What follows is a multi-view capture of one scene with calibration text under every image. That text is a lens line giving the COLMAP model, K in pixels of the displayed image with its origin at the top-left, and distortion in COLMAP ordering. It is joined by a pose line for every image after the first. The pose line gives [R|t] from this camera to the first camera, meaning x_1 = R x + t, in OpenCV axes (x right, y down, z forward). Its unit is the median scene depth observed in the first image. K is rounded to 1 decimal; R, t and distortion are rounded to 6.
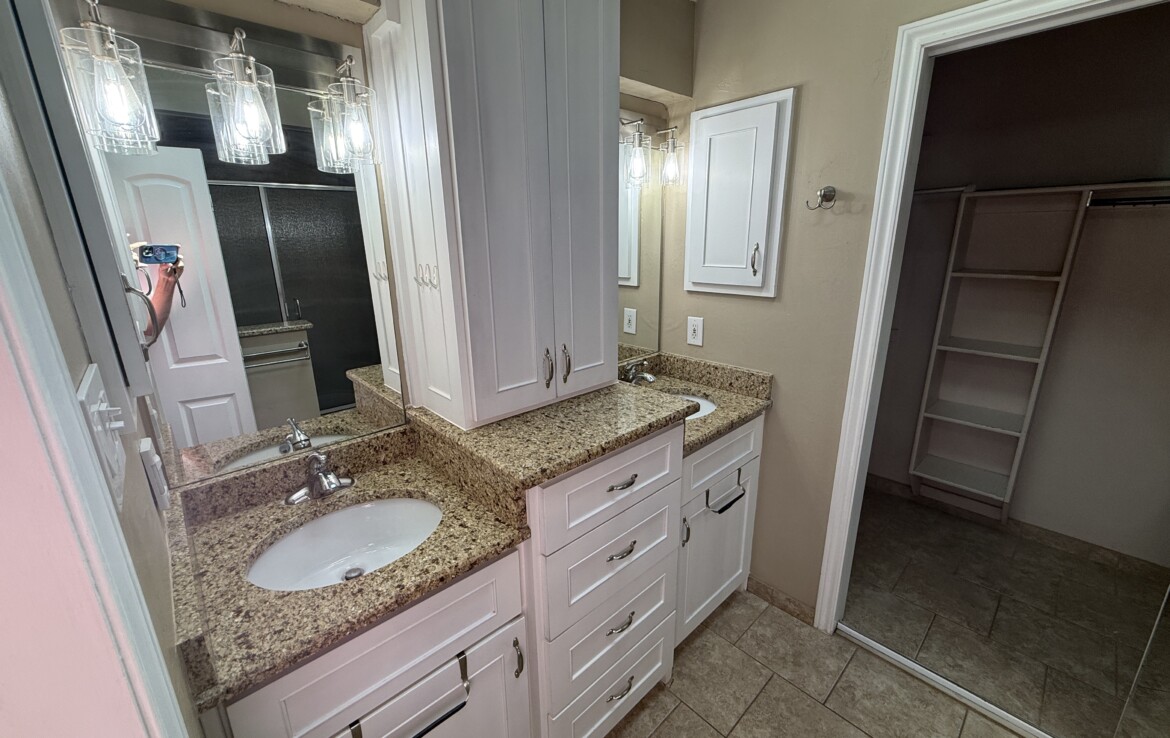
lens RADIAL K [[465.7, 0, 580.7], [0, 465.7, 367.8], [0, 0, 1]] dist [0.001253, 0.000079]
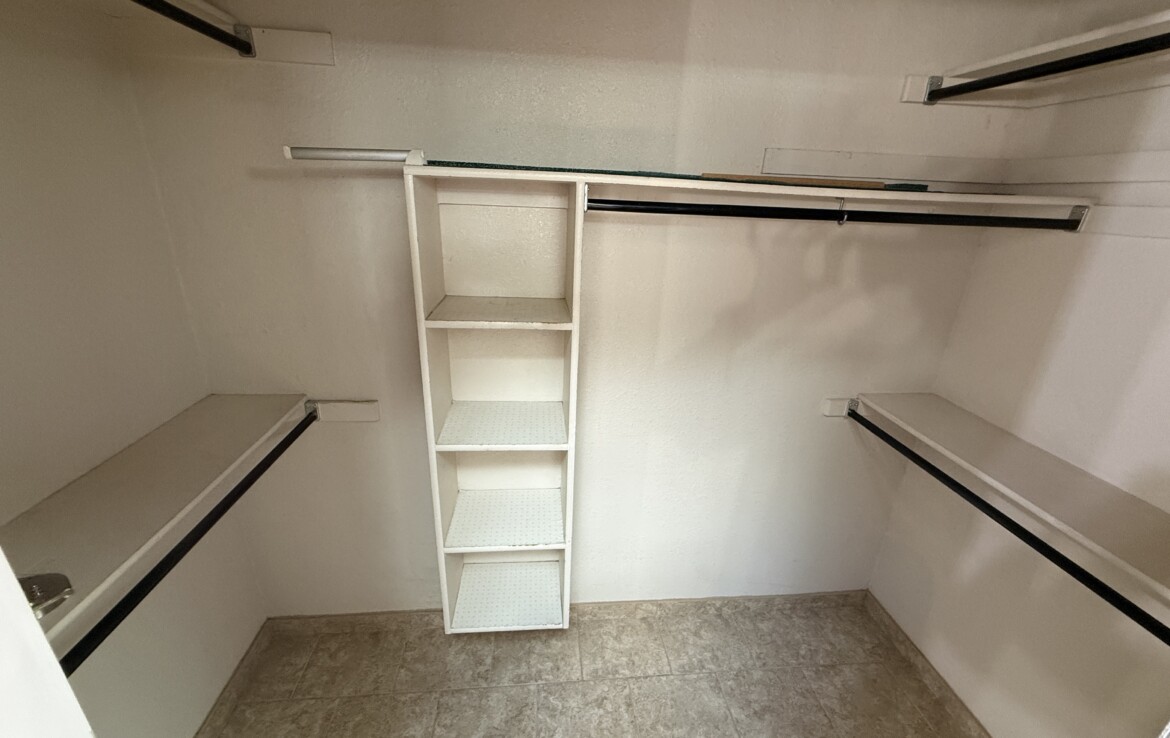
lens RADIAL K [[465.7, 0, 580.7], [0, 465.7, 367.8], [0, 0, 1]] dist [0.001253, 0.000079]
pose [[0.613036, -0.228963, 0.756150, 0.491043], [0.172324, 0.972792, 0.154854, -0.202299], [-0.771033, 0.035372, 0.635812, 0.526781]]
